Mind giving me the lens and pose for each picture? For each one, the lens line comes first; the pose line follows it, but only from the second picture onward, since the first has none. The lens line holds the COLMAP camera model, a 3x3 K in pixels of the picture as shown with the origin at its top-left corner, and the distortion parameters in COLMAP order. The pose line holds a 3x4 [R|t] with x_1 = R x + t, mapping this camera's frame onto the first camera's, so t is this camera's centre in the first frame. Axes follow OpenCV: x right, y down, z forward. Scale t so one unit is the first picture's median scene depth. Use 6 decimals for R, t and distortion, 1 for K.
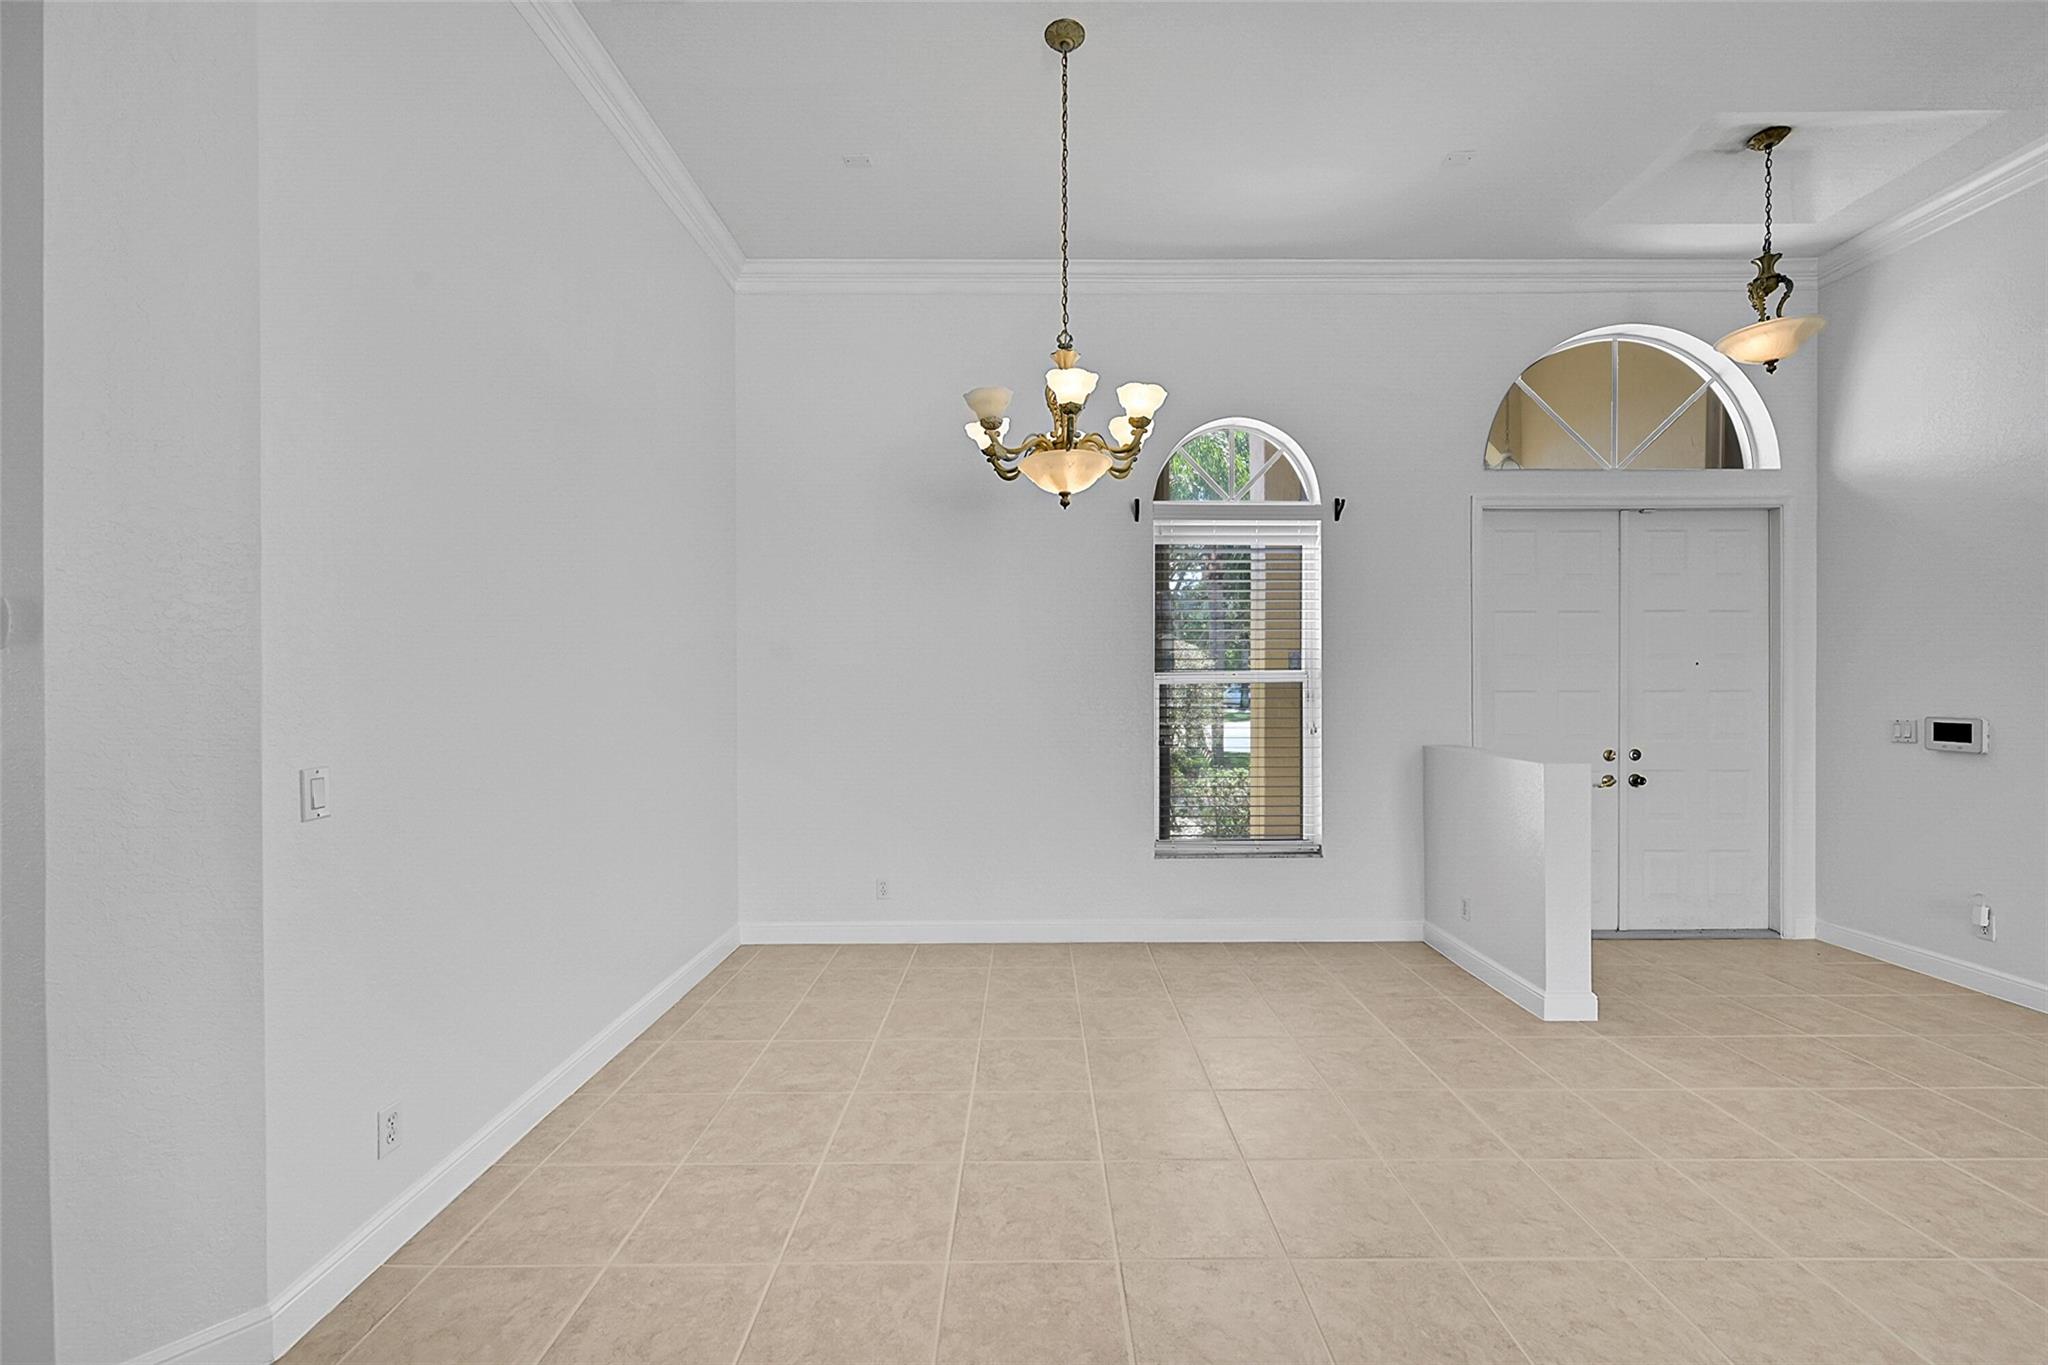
lens RADIAL K [[854.7, 0, 1018.8], [0, 854.7, 684.8], [0, 0, 1]] dist [0.001853, 0.000736]
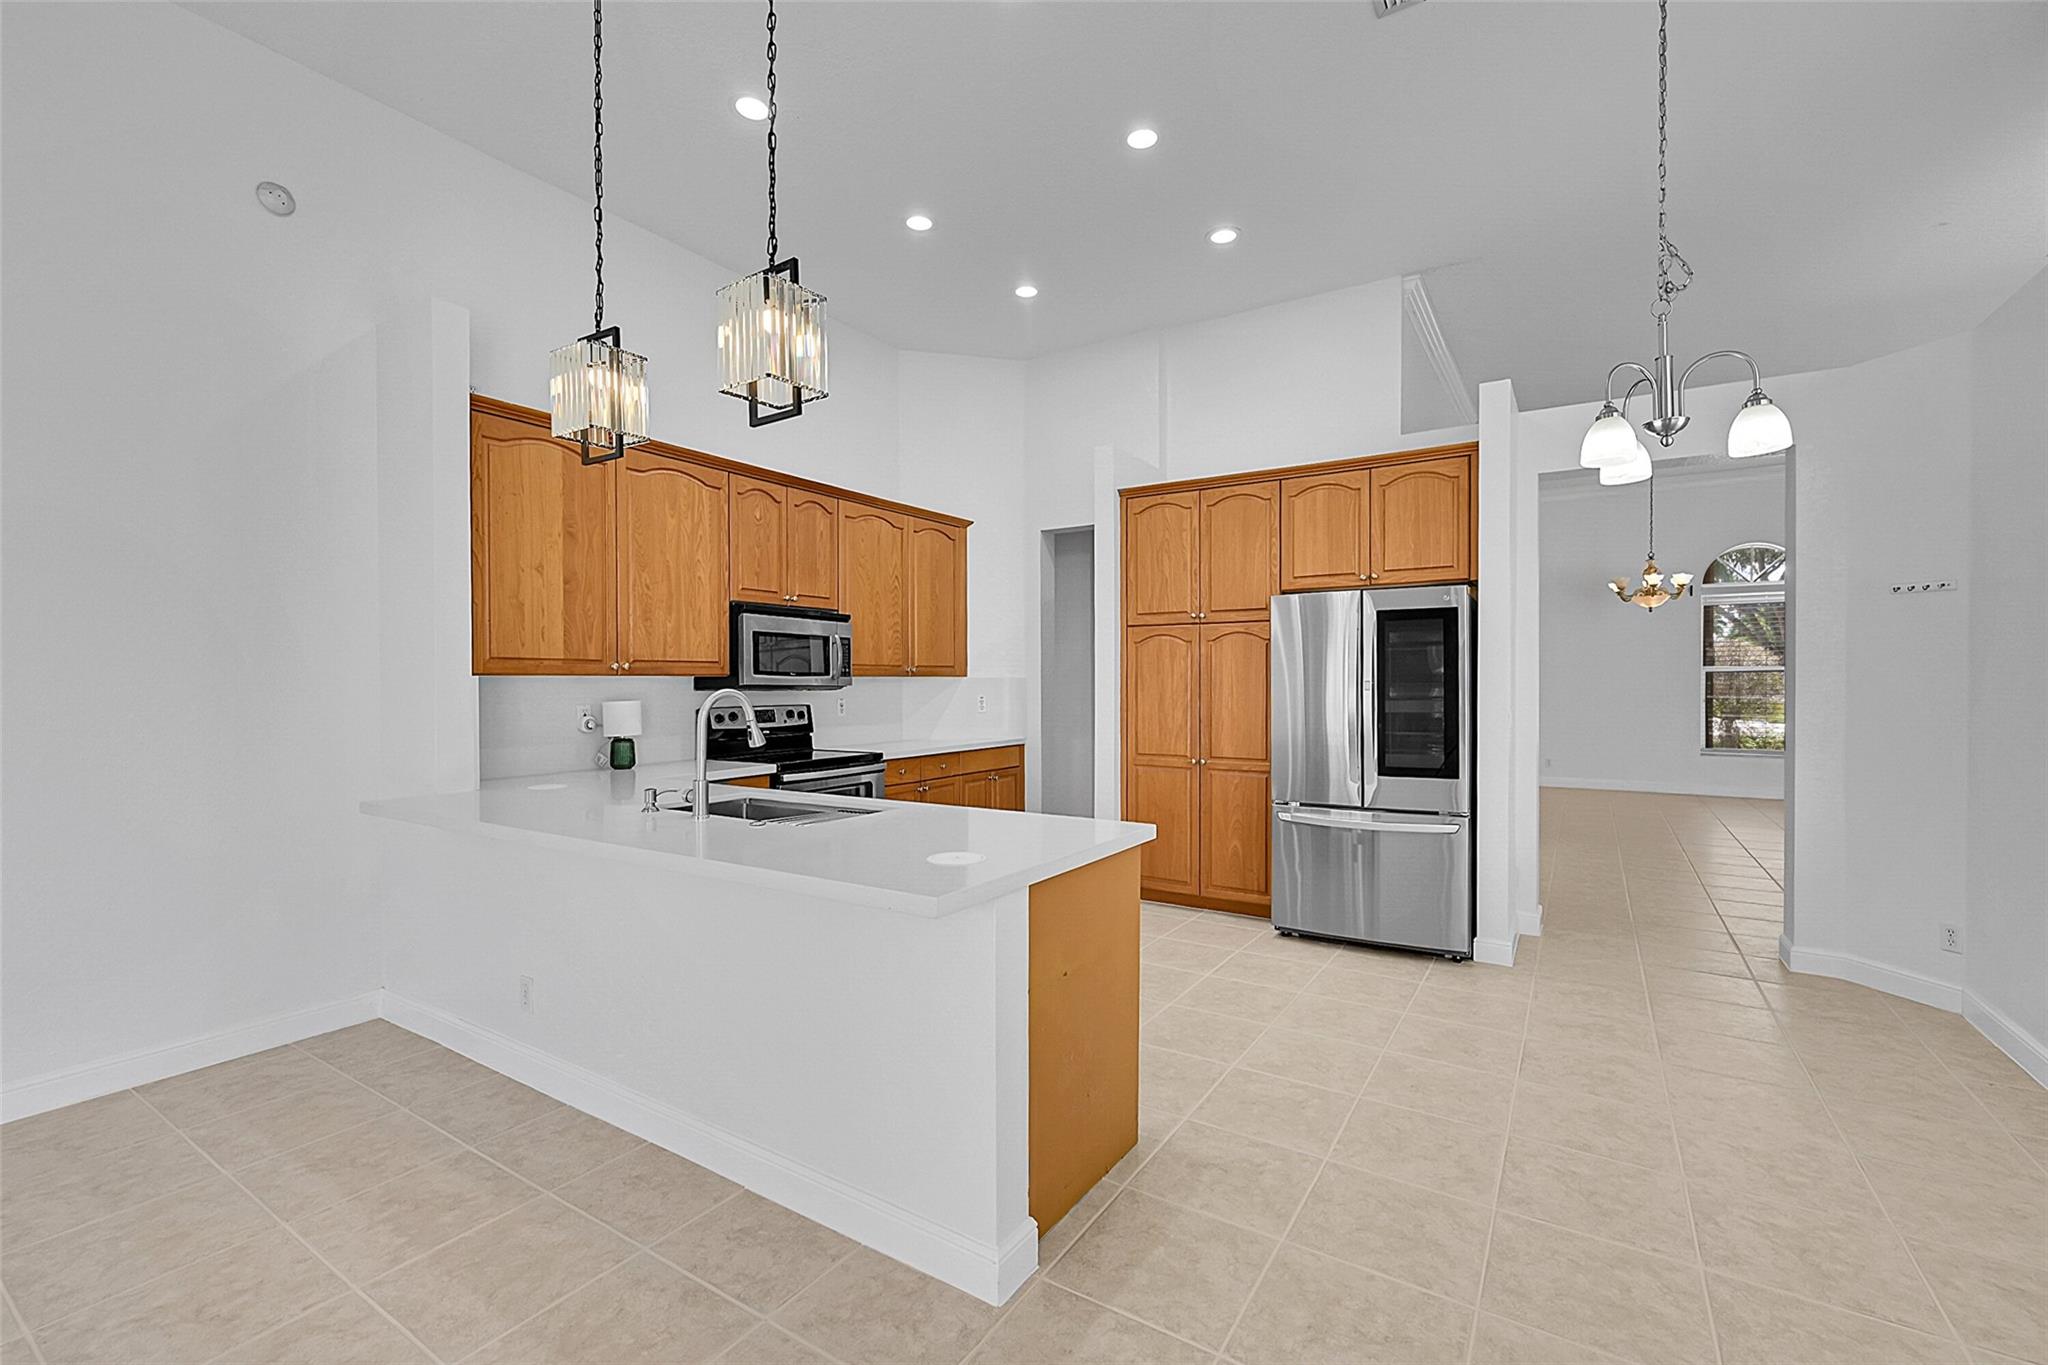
lens RADIAL K [[854.7, 0, 1015.4], [0, 854.7, 686.6], [0, 0, 1]] dist [0.001853, 0.000736]
pose [[0.838375, 0.008400, -0.545029, -0.177153], [-0.000884, 0.999901, 0.014050, 0.012676], [0.545093, -0.011297, 0.838299, -2.769230]]
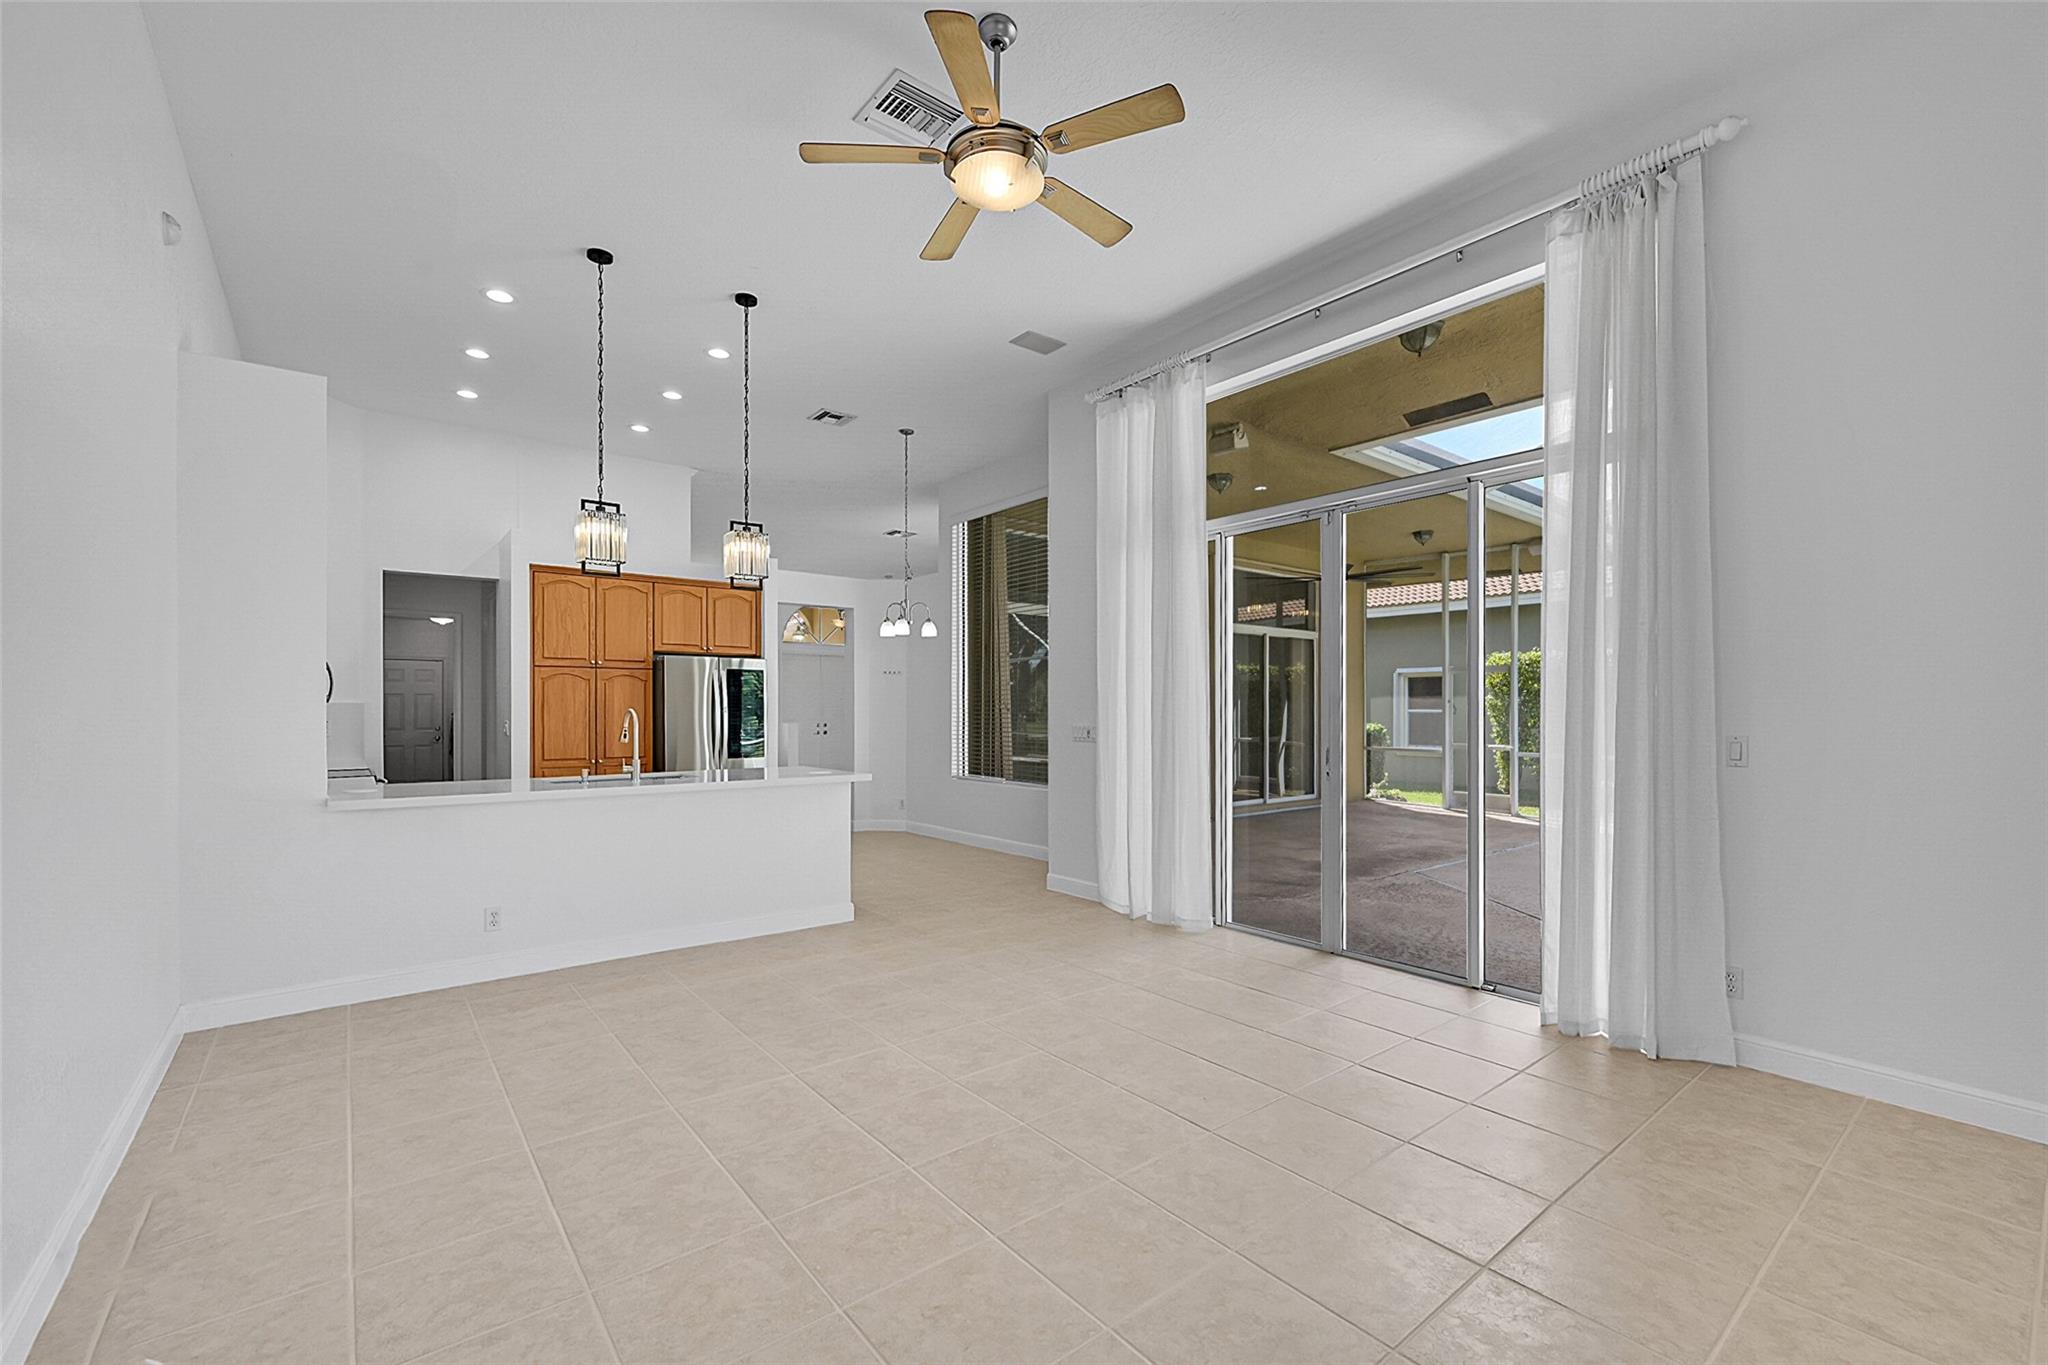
lens RADIAL K [[854.7, 0, 1064.8], [0, 854.7, 703.1], [0, 0, 1]] dist [0.001853, 0.000736]
pose [[0.765546, 0.010486, 0.643295, -1.280356], [-0.005524, 0.999937, -0.009726, 0.028874], [-0.643357, 0.003892, 0.765556, -3.862407]]
